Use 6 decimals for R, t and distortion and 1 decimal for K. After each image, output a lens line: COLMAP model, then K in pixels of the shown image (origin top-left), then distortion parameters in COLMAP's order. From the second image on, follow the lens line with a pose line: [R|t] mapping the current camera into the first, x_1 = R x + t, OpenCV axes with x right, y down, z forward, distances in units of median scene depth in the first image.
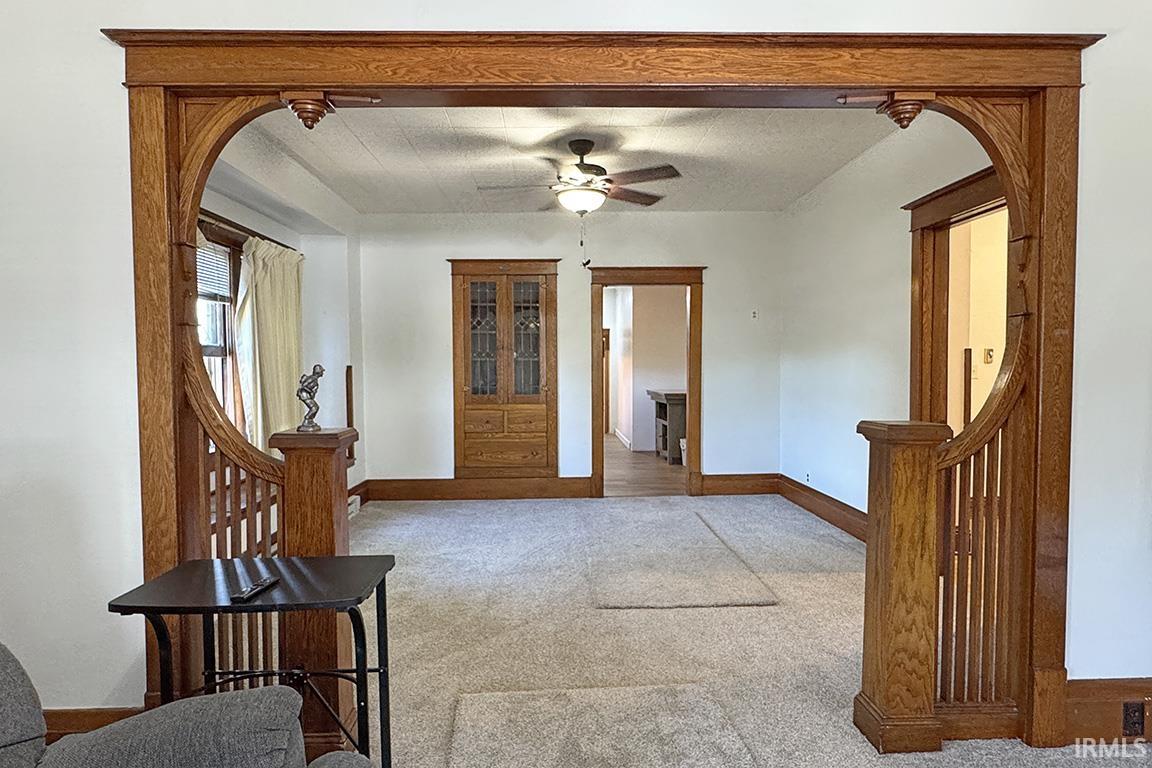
lens RADIAL K [[698.8, 0, 572.9], [0, 698.8, 393.2], [0, 0, 1]] dist [-0.003435, 0.000985]
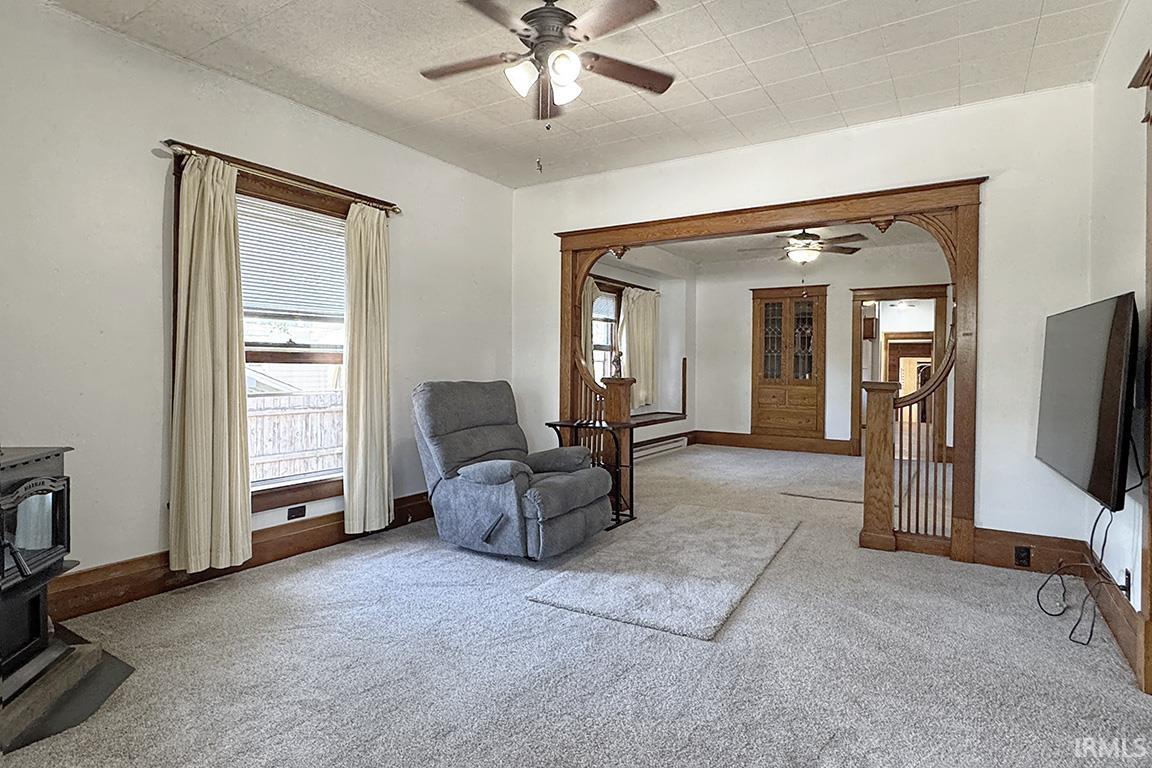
lens RADIAL K [[618.2, 0, 576.6], [0, 618.2, 379.9], [0, 0, 1]] dist [0.021016, 0.000443]
pose [[0.831905, 0.029191, -0.554150, 0.350173], [-0.038268, 0.999256, -0.004811, 0.037184], [0.553597, 0.025208, 0.832403, -0.443710]]
